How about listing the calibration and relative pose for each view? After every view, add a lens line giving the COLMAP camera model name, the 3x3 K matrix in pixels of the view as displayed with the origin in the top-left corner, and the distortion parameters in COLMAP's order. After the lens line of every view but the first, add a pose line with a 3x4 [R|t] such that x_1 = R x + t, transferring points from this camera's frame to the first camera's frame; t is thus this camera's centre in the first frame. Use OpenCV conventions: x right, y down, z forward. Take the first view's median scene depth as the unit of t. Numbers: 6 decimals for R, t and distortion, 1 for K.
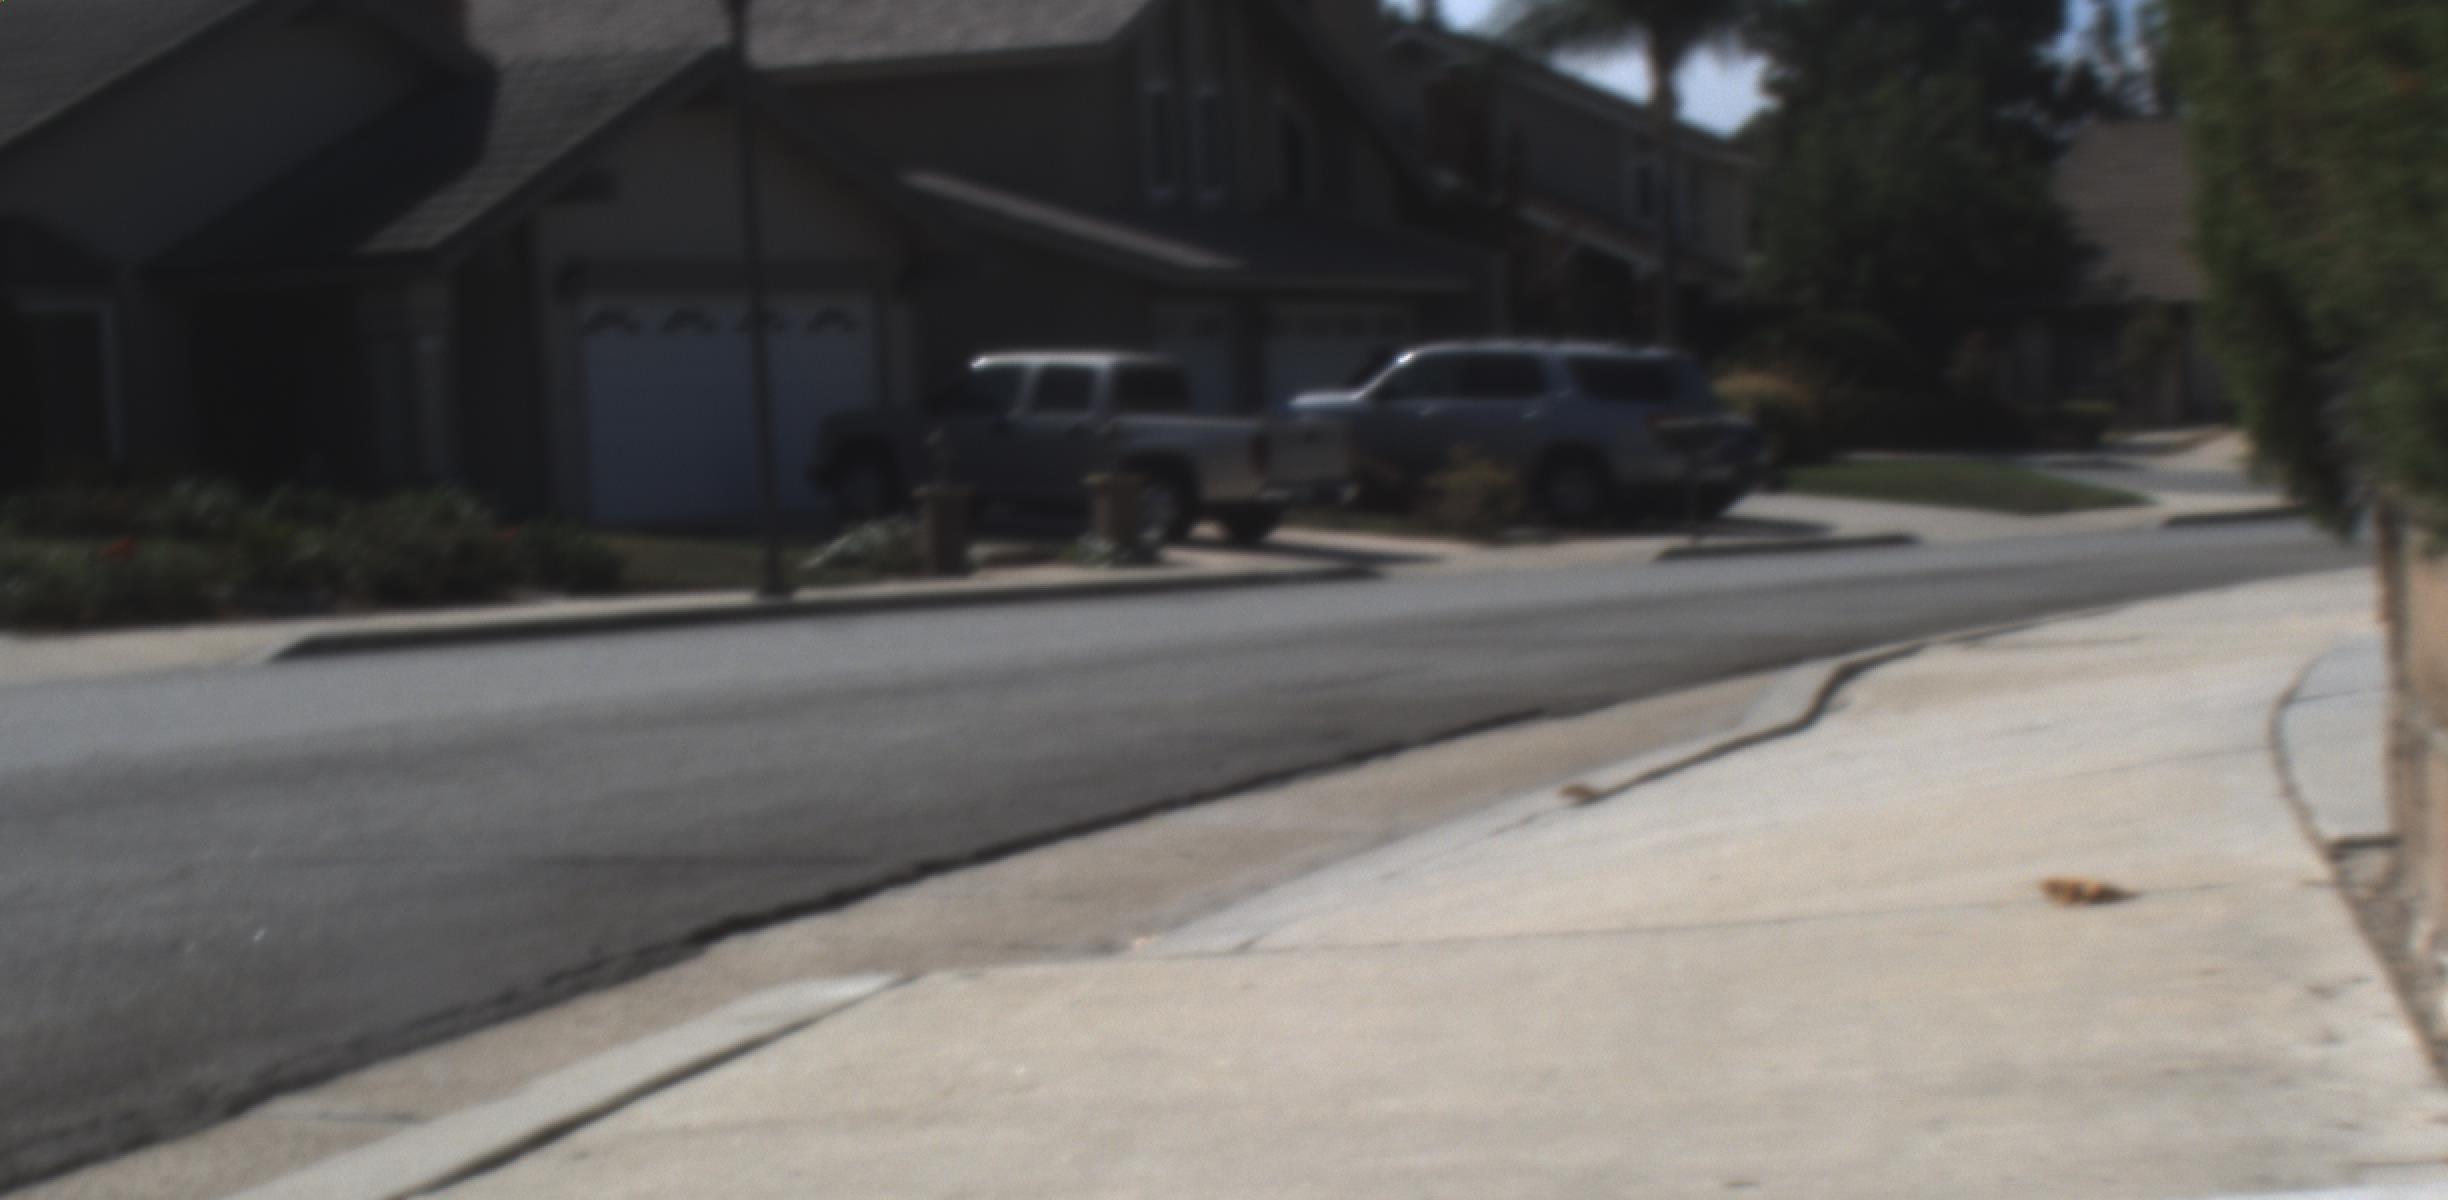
lens RADIAL K [[4741.0, 0, 1287.8], [0, 4741.0, 1026.0], [0, 0, 1]] dist [-0.186423, 0.814675]
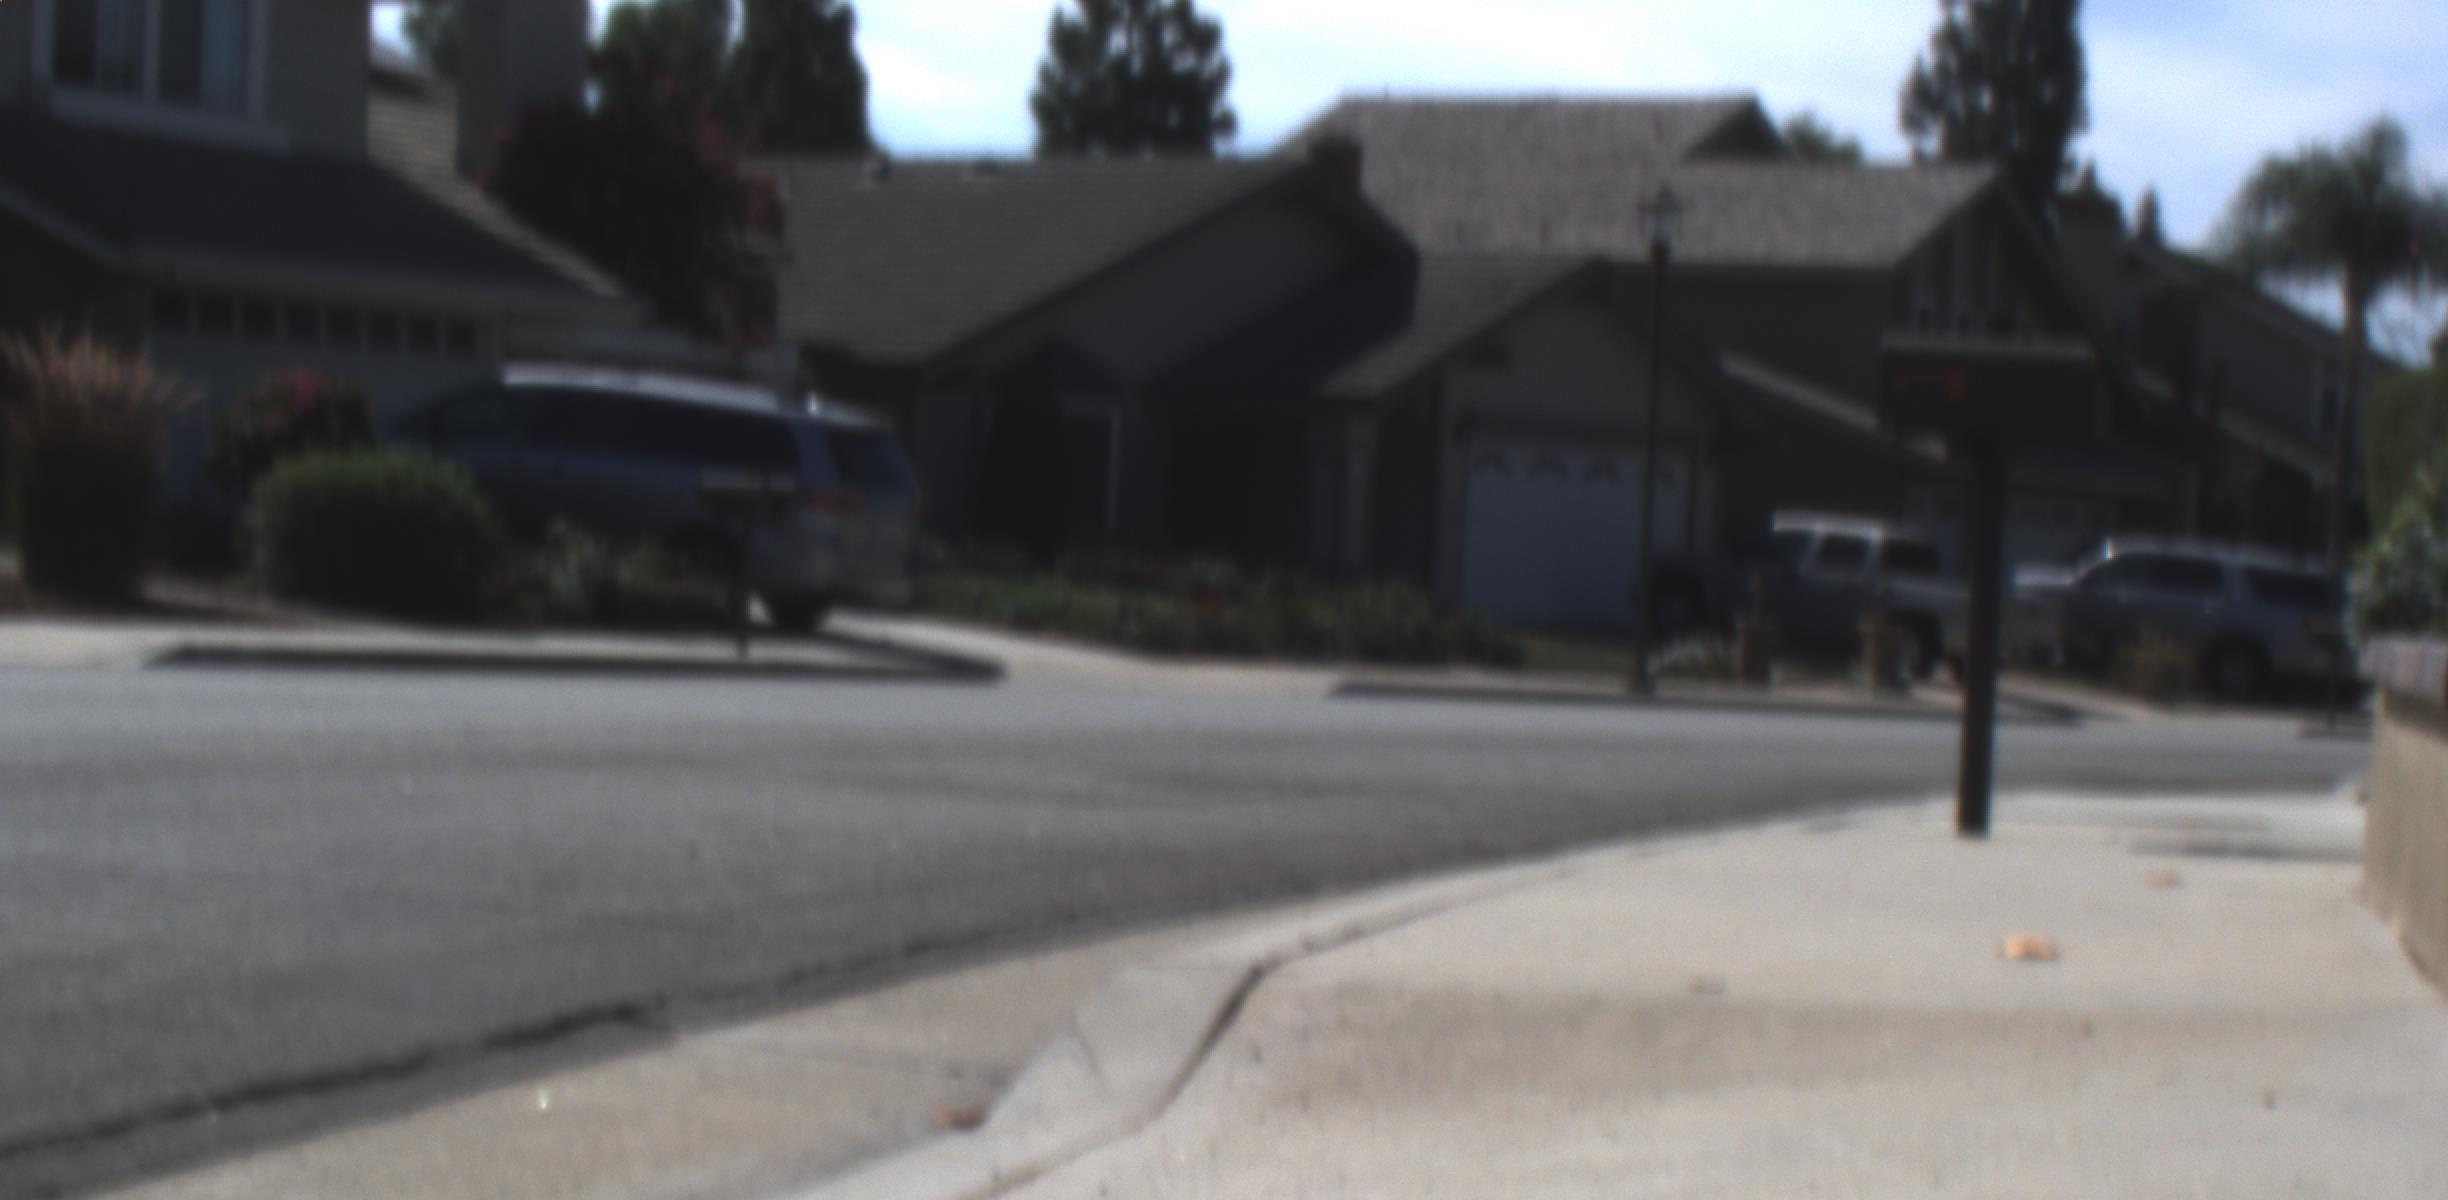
lens RADIAL K [[4741.0, 0, 1287.8], [0, 4741.0, 1026.0], [0, 0, 1]] dist [-0.186423, 0.814675]
pose [[0.985493, 0.111345, -0.128084, -0.016115], [-0.114453, 0.993281, -0.017142, 0.028373], [0.125315, 0.031553, 0.991615, -0.251741]]
